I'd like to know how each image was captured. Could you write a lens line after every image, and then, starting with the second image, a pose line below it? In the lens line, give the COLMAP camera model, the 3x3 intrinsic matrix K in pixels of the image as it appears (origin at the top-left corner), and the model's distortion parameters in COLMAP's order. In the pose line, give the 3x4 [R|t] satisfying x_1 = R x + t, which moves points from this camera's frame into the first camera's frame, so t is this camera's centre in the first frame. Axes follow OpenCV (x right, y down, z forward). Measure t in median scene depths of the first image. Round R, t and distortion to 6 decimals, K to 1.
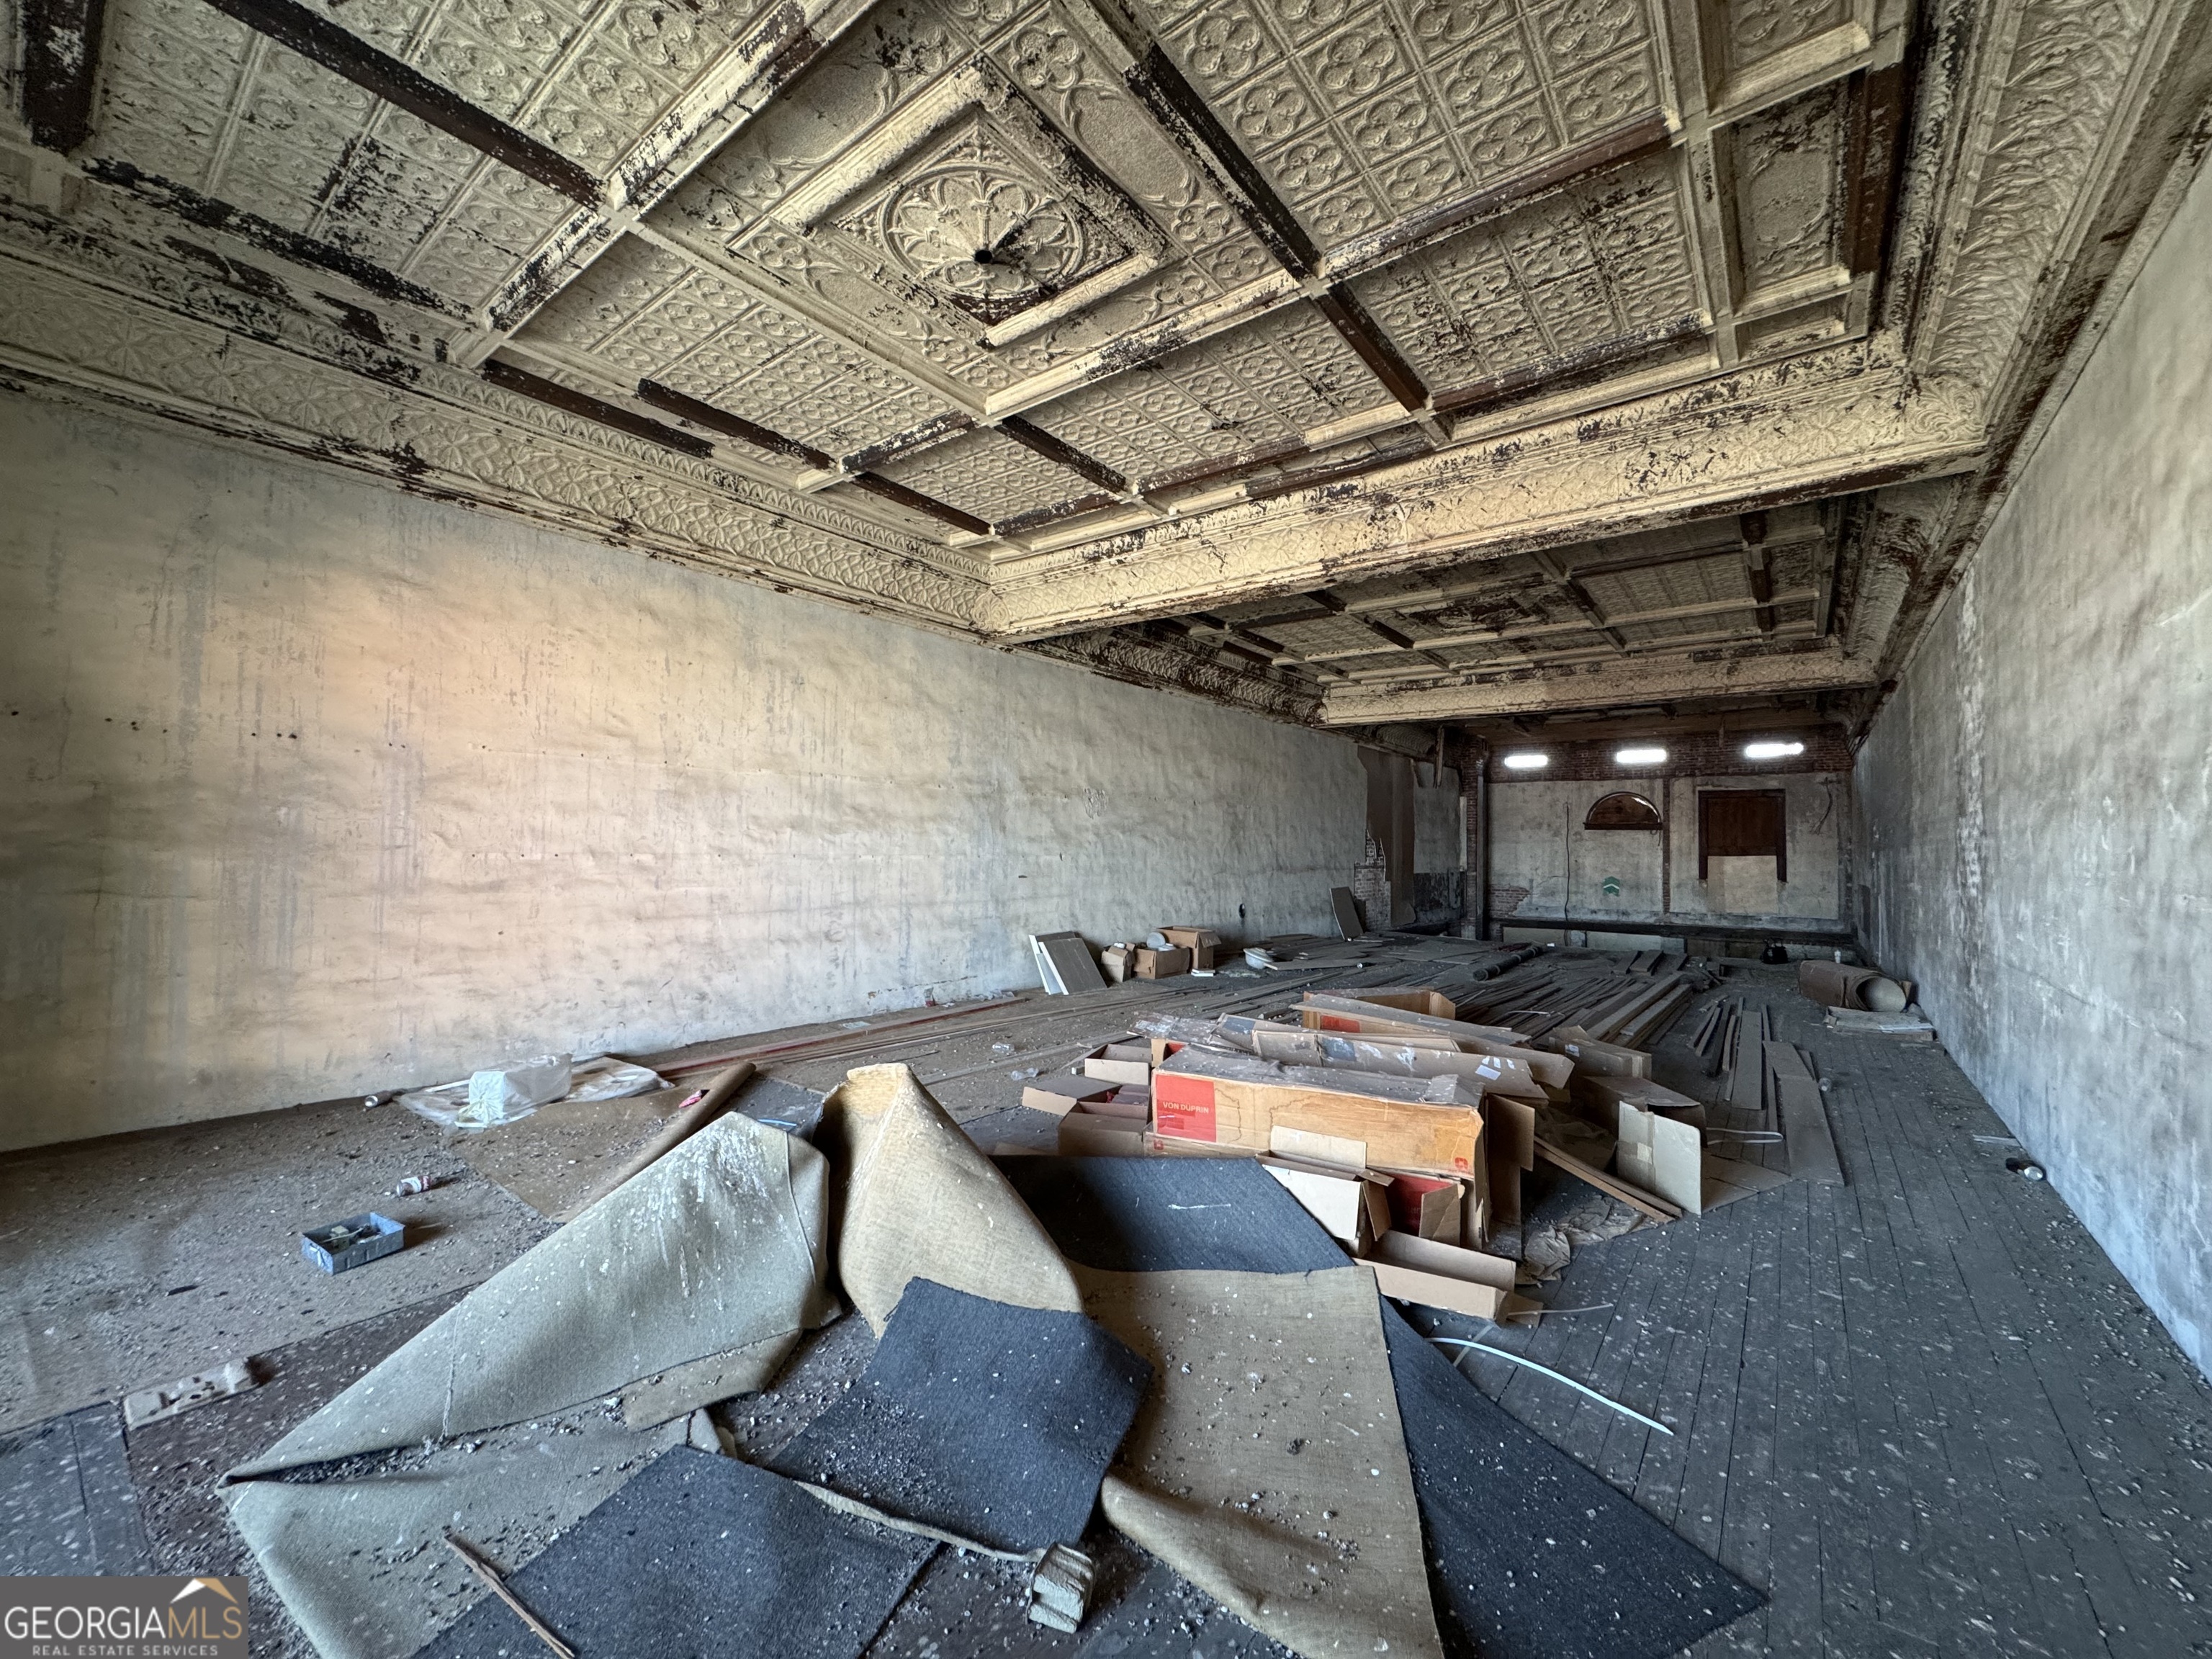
lens RADIAL K [[878.7, 0, 1104.3], [0, 878.7, 831.5], [0, 0, 1]] dist [-0.003552, 0.000336]
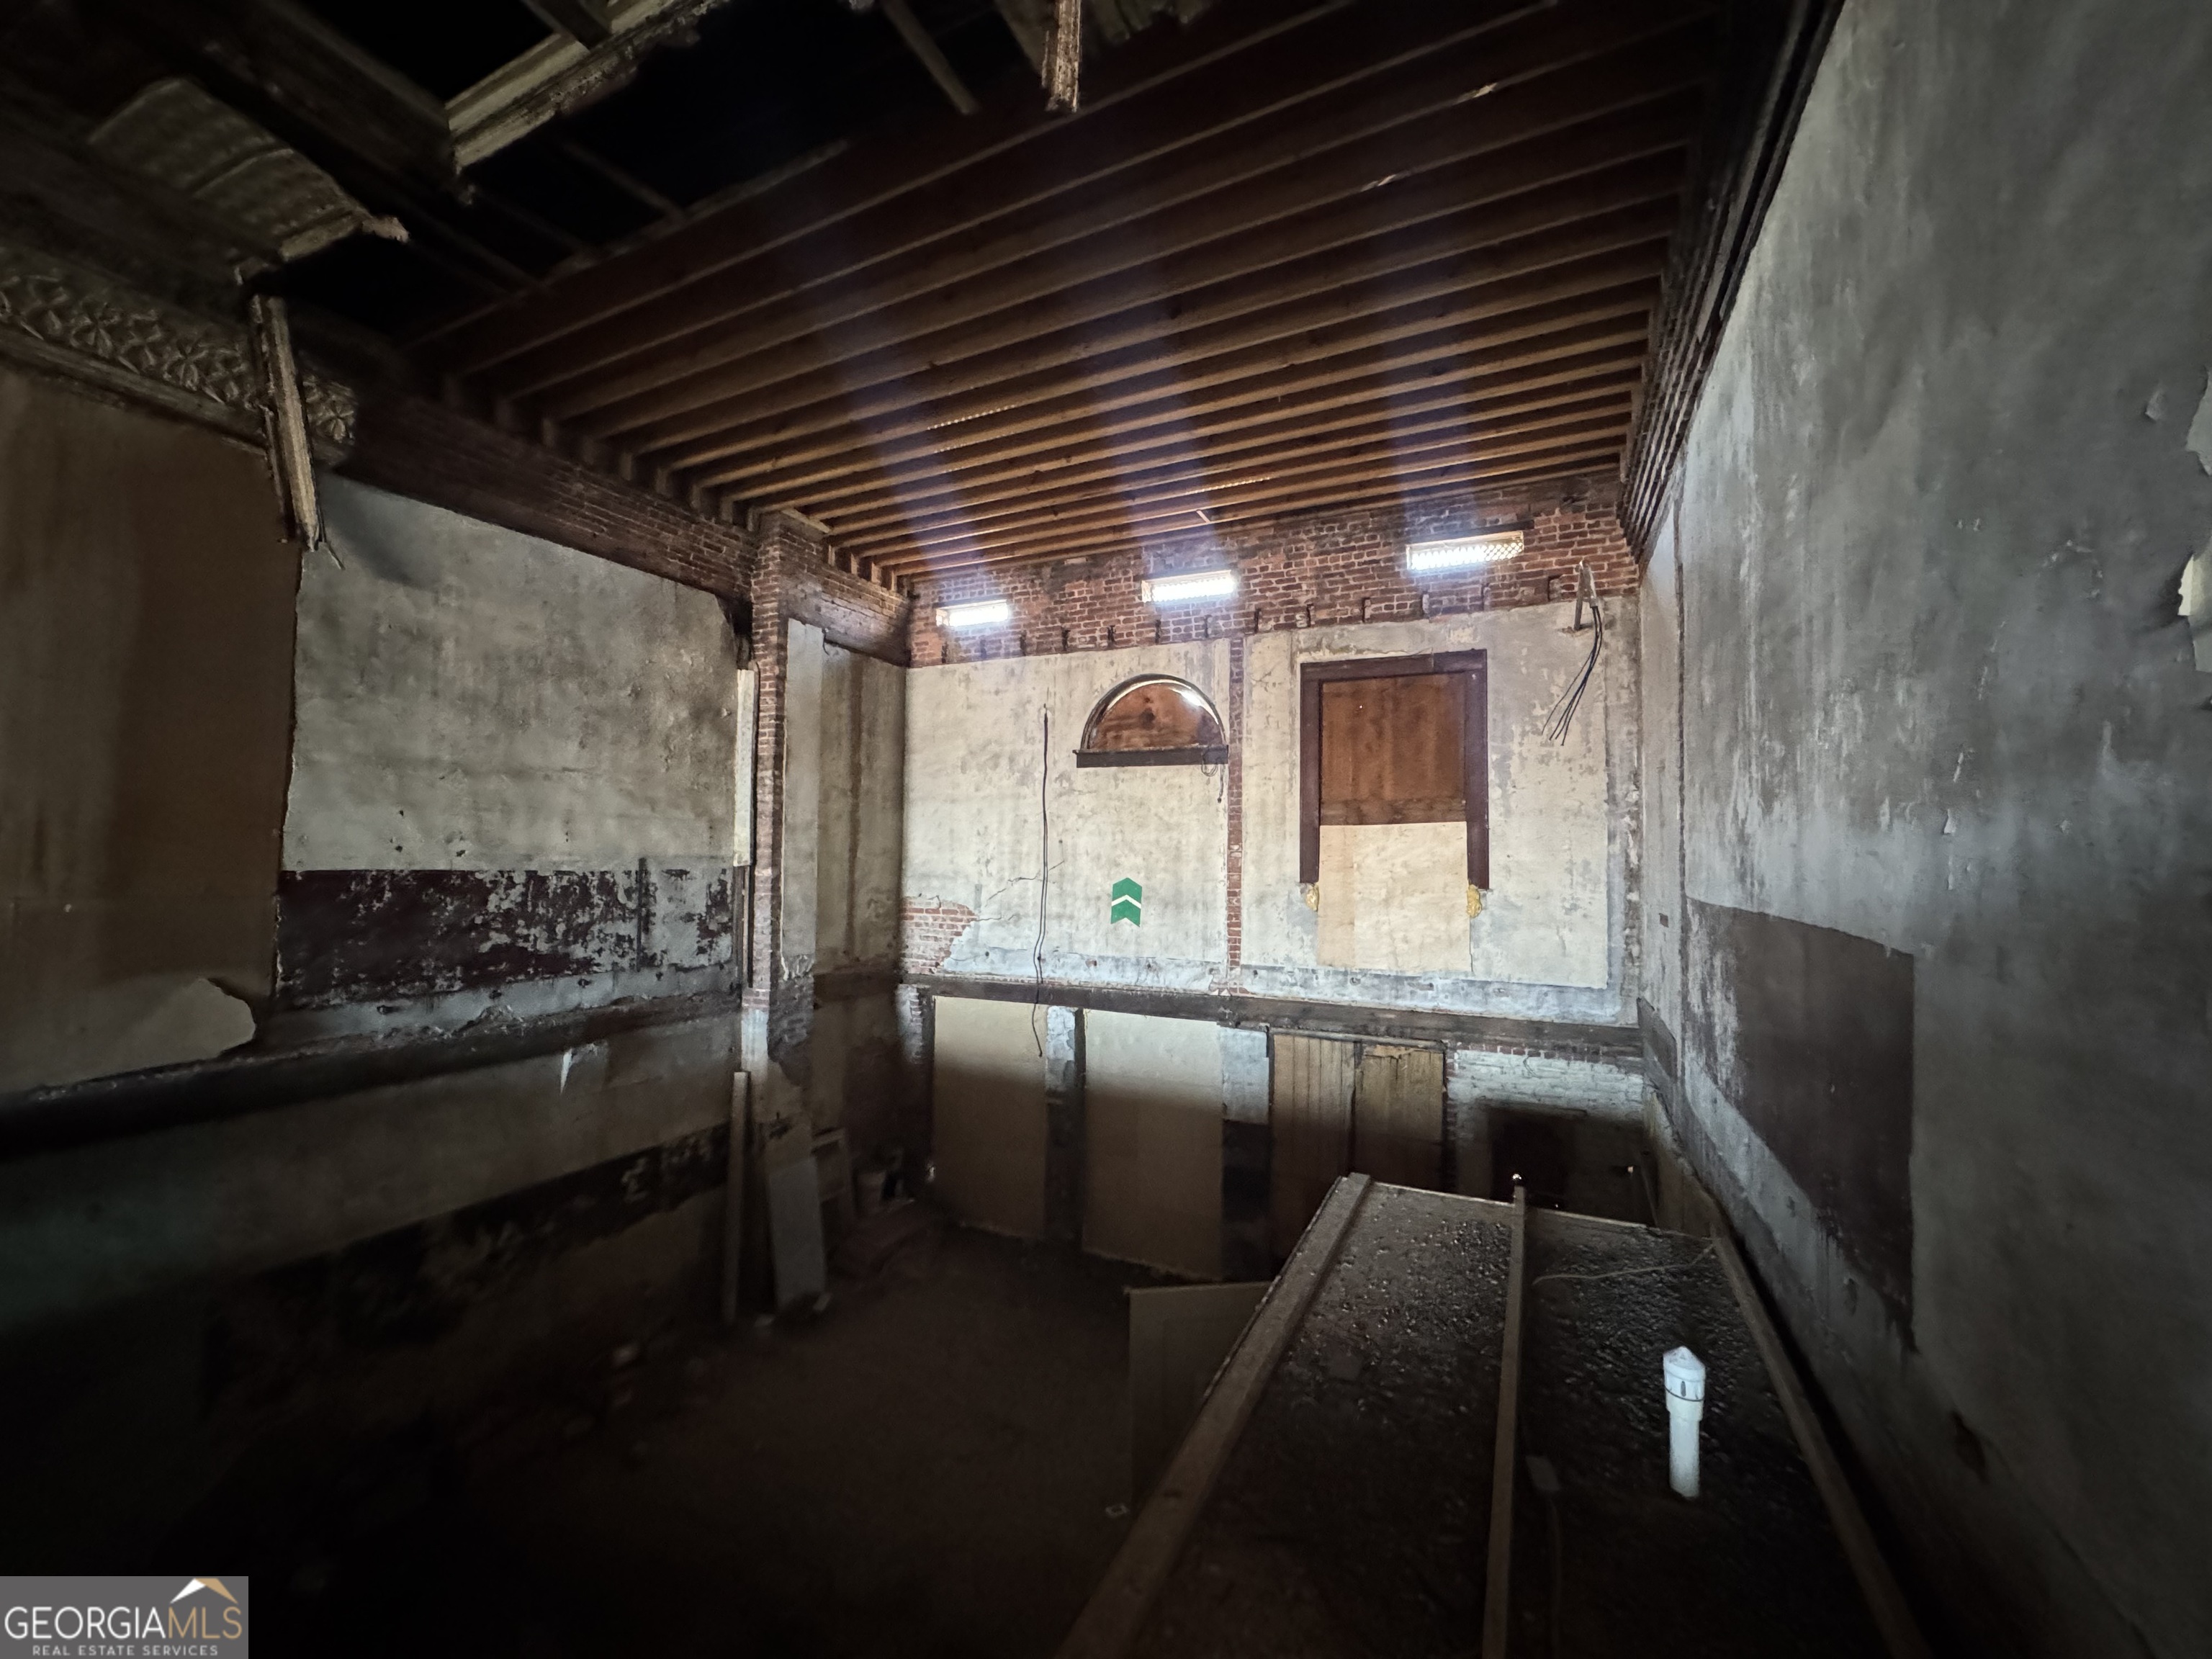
lens RADIAL K [[878.7, 0, 1105.3], [0, 878.7, 827.4], [0, 0, 1]] dist [-0.003552, 0.000336]
pose [[0.979622, 0.006027, 0.200761, 1.406946], [-0.003727, 0.999923, -0.011834, 0.093874], [-0.200817, 0.010844, 0.979569, 1.724469]]
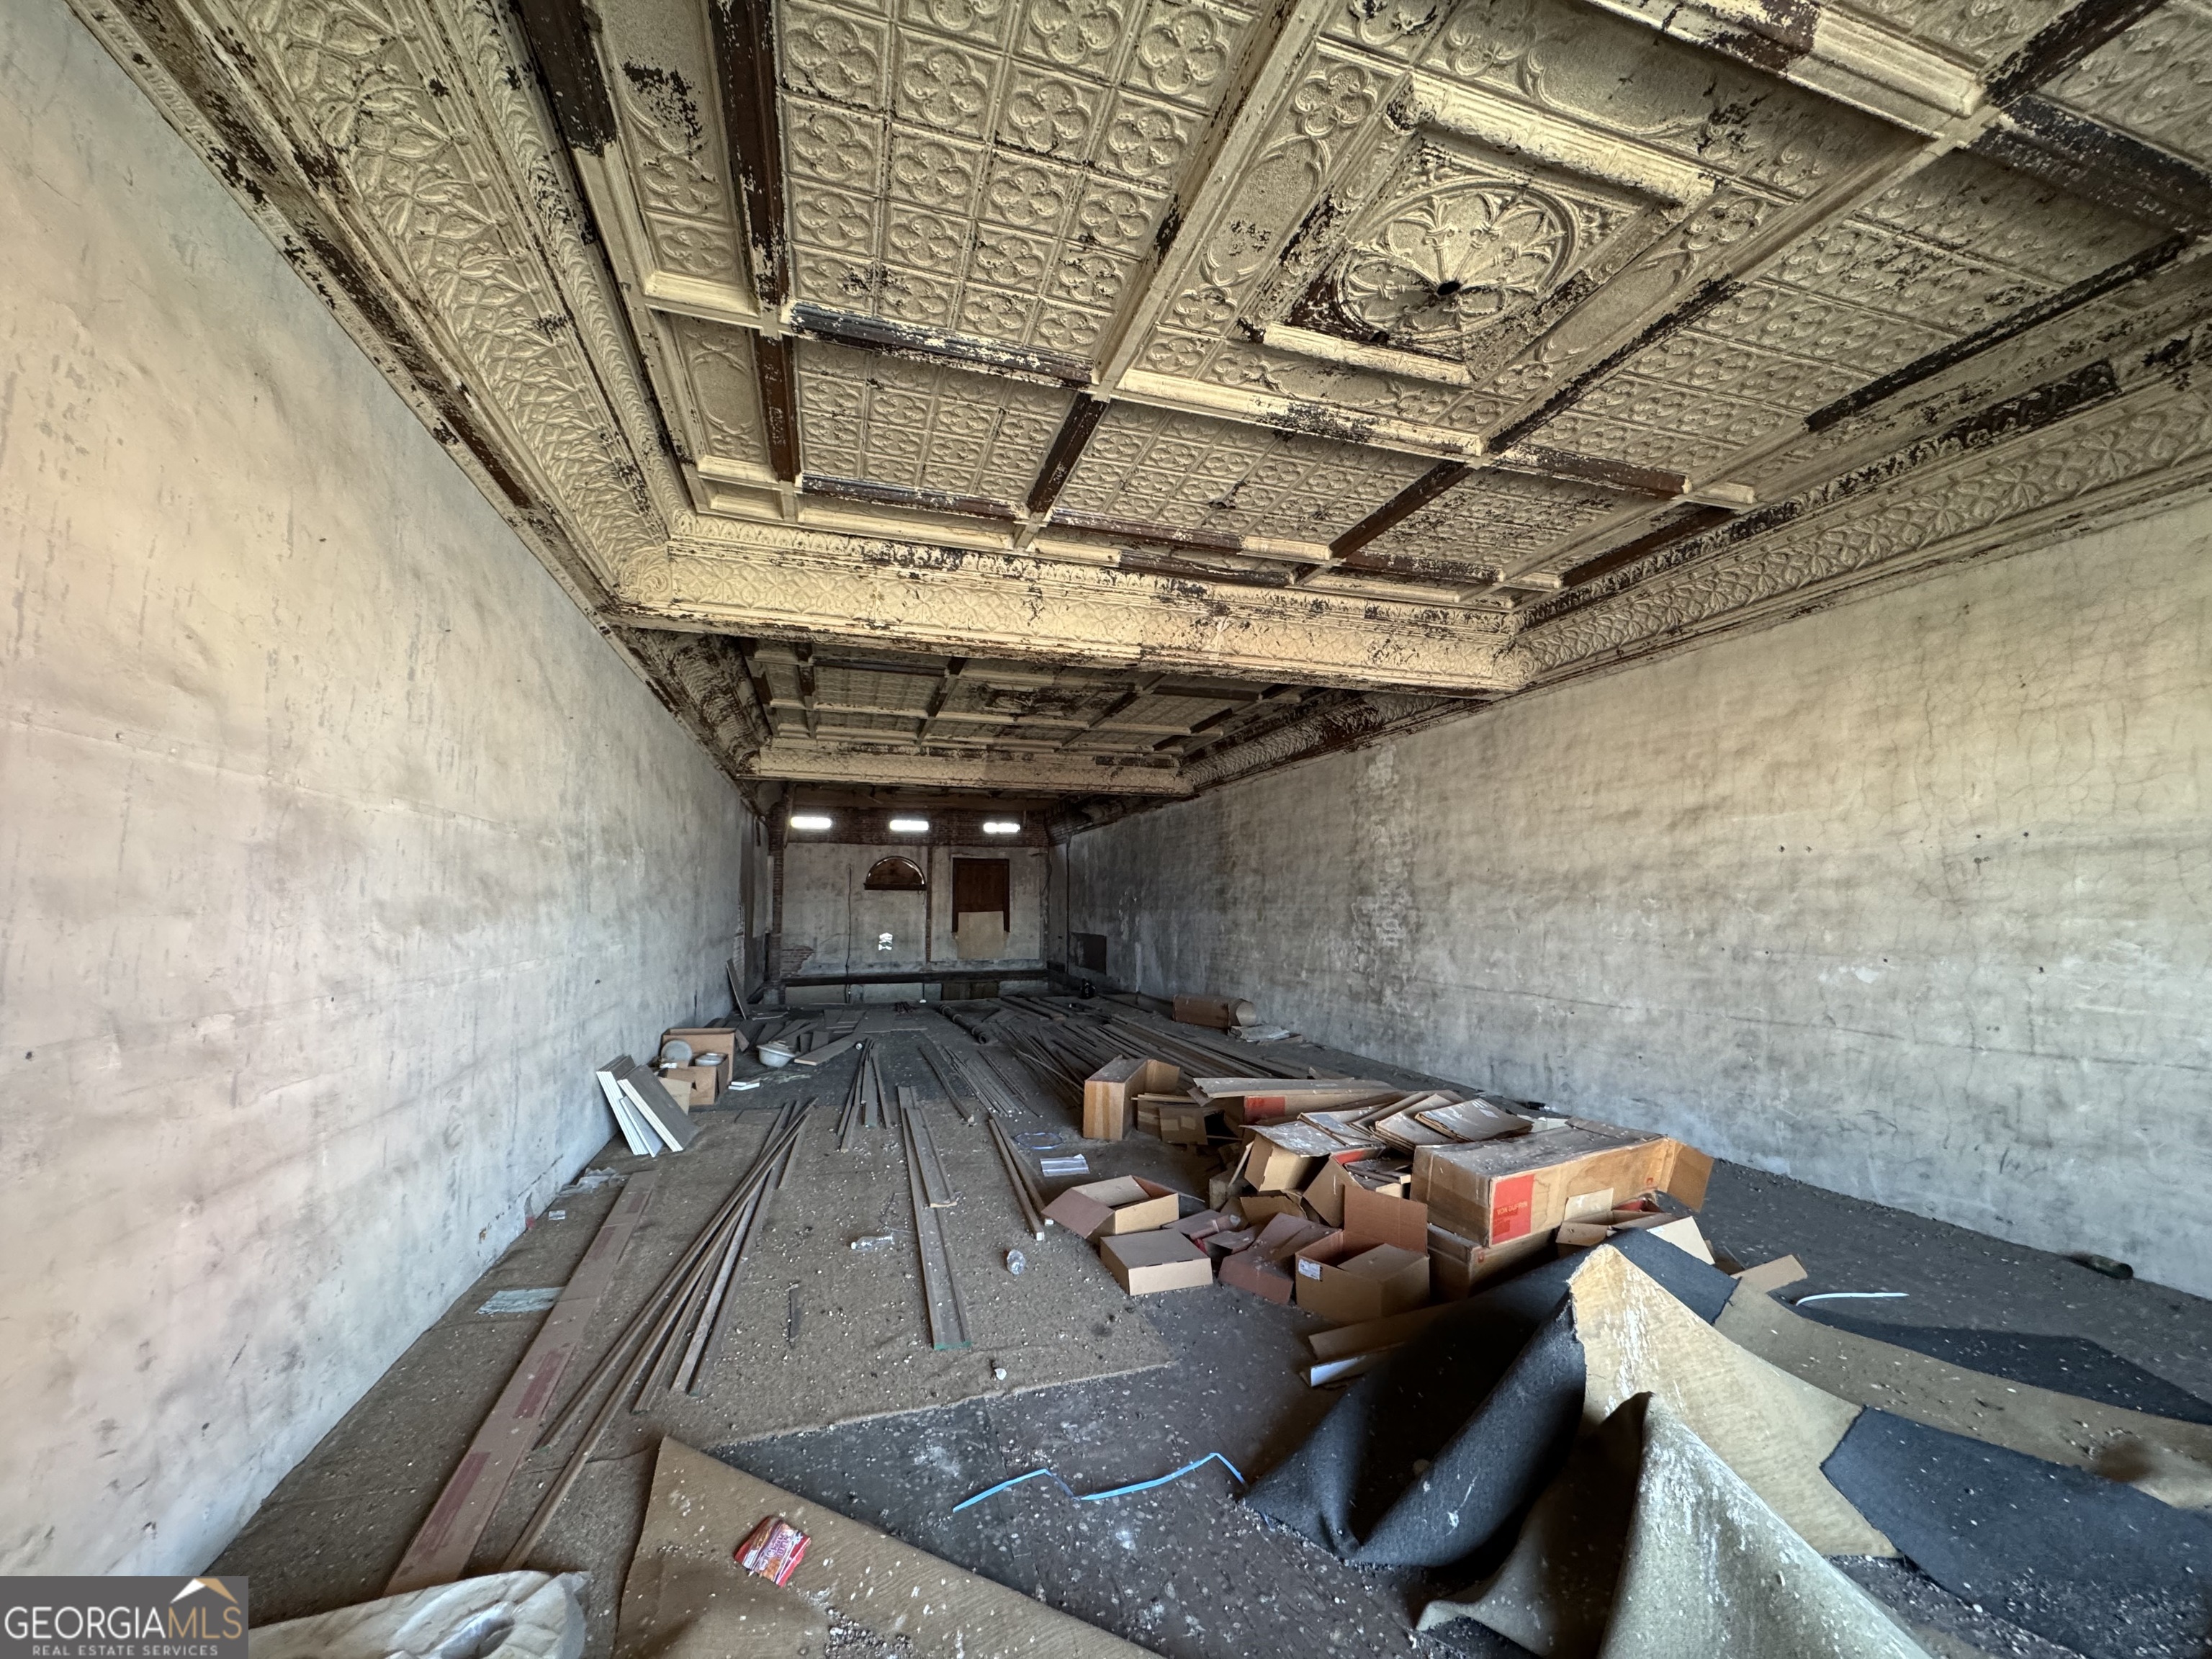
lens RADIAL K [[878.7, 0, 1105.8], [0, 878.7, 829.0], [0, 0, 1]] dist [-0.003552, 0.000336]
pose [[0.567026, 0.057057, 0.821721, -0.527433], [-0.006786, 0.997888, -0.064607, -0.026762], [-0.823672, 0.031058, 0.566216, 0.410642]]
